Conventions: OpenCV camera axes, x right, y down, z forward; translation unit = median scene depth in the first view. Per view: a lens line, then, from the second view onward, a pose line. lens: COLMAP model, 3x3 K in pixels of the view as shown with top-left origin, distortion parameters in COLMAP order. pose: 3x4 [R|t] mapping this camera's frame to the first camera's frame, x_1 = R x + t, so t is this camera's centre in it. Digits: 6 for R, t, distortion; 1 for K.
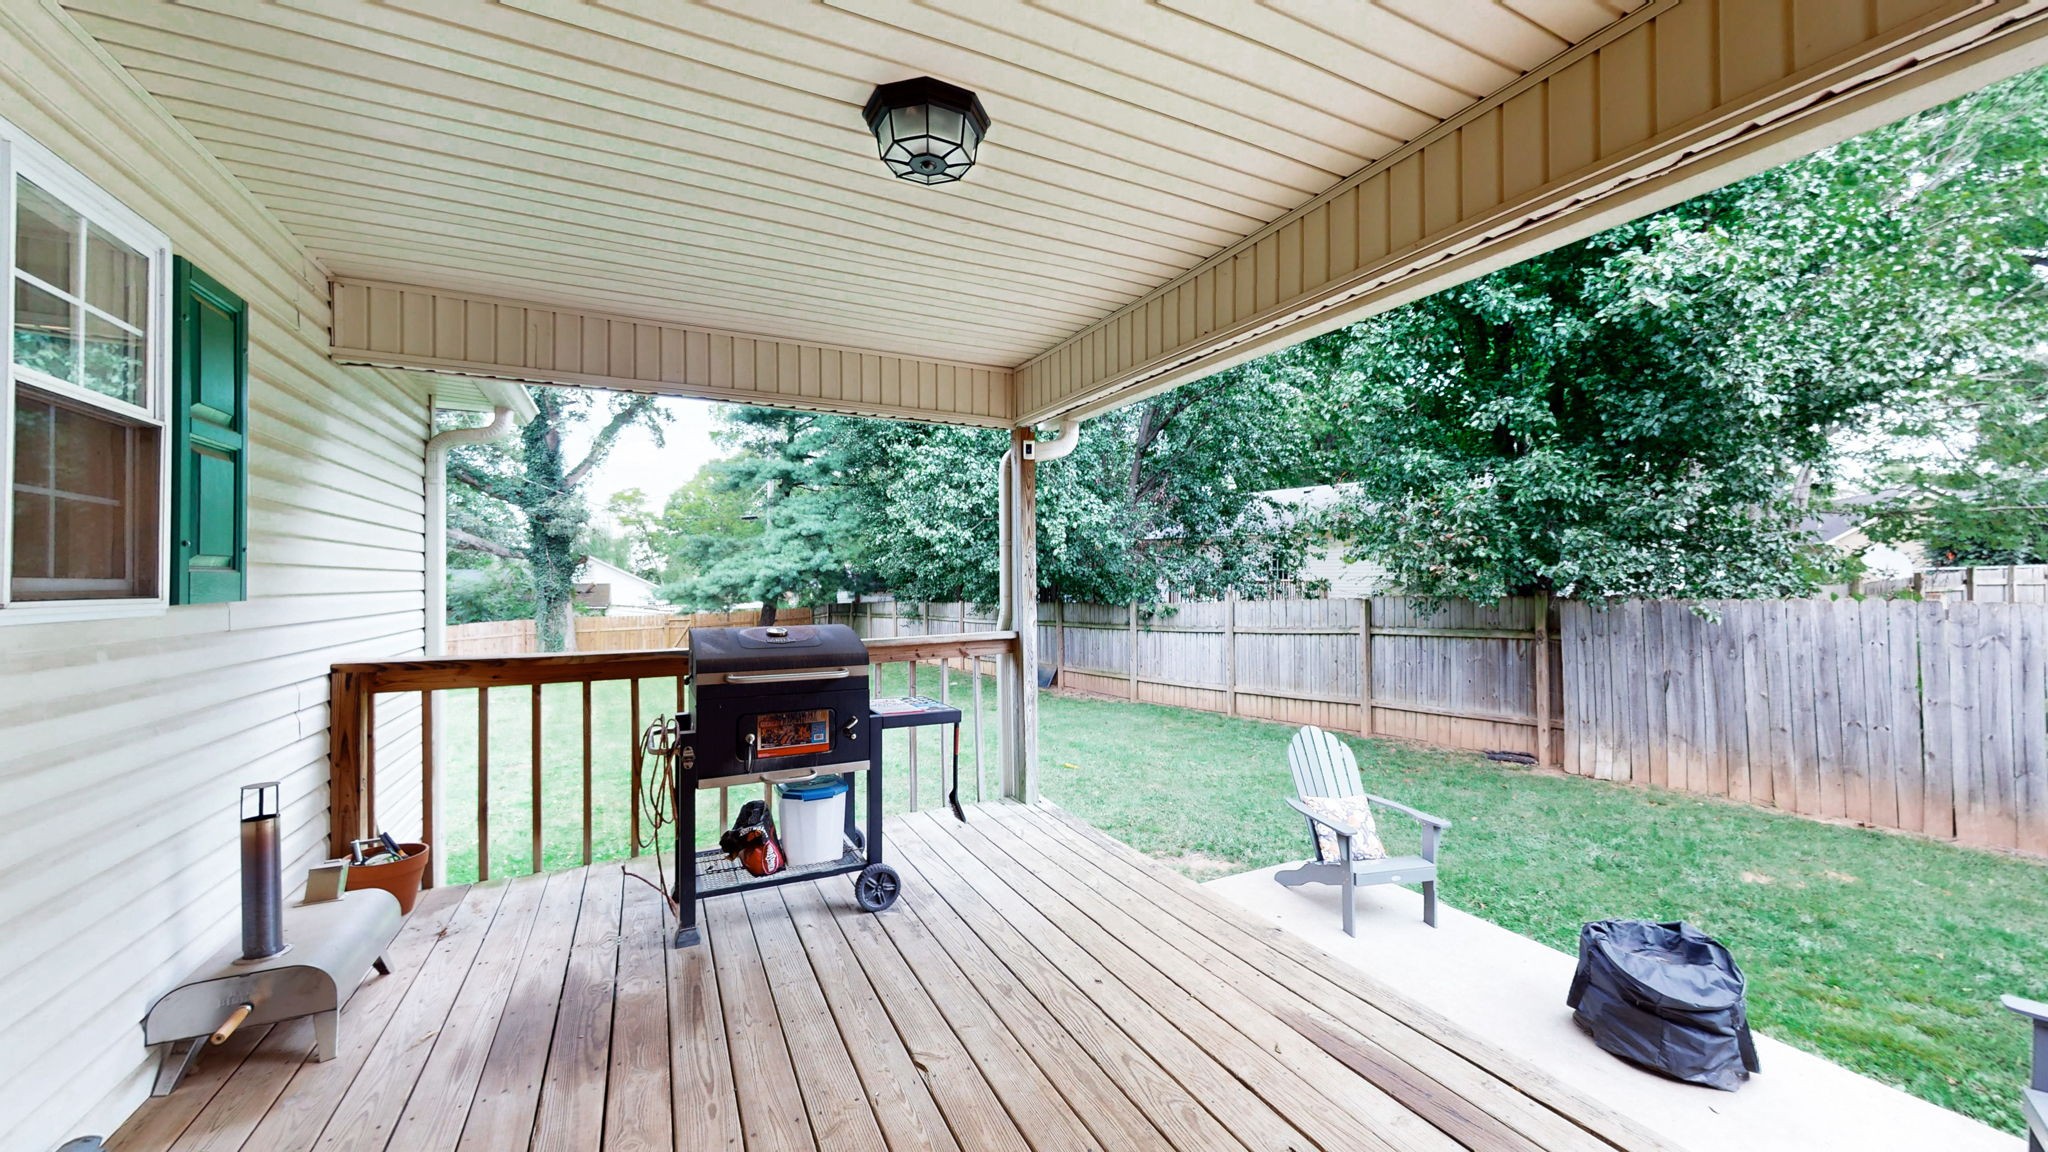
lens RADIAL K [[749.8, 0, 1018.4], [0, 749.8, 576.4], [0, 0, 1]] dist [-0.000075, 0.000072]
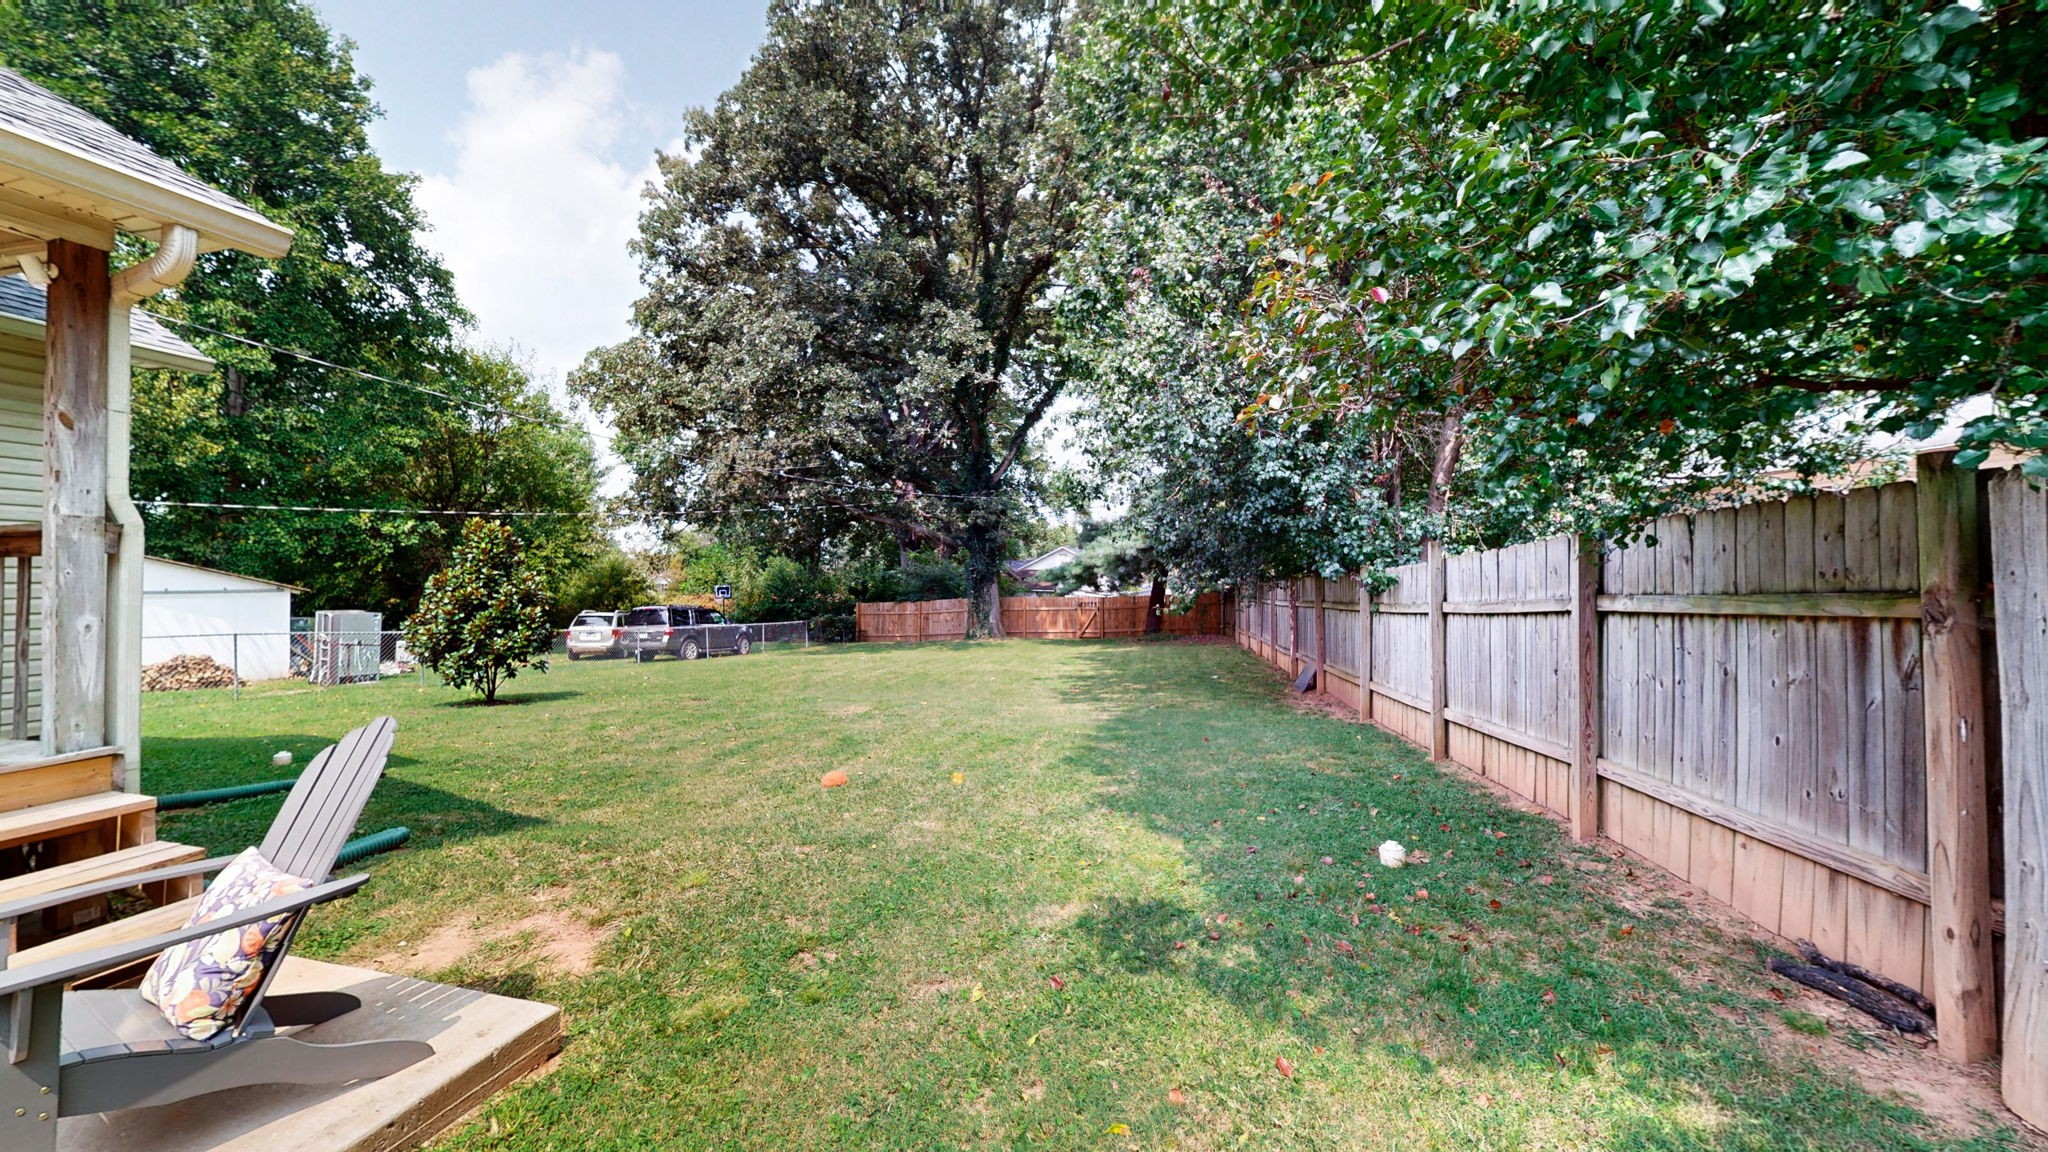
lens RADIAL K [[749.8, 0, 1020.8], [0, 749.8, 581.5], [0, 0, 1]] dist [-0.000075, 0.000072]
pose [[0.751874, 0.005103, -0.659287, 0.570551], [0.000861, 0.999962, 0.008722, 0.061547], [0.659306, -0.007126, 0.751841, 0.501759]]
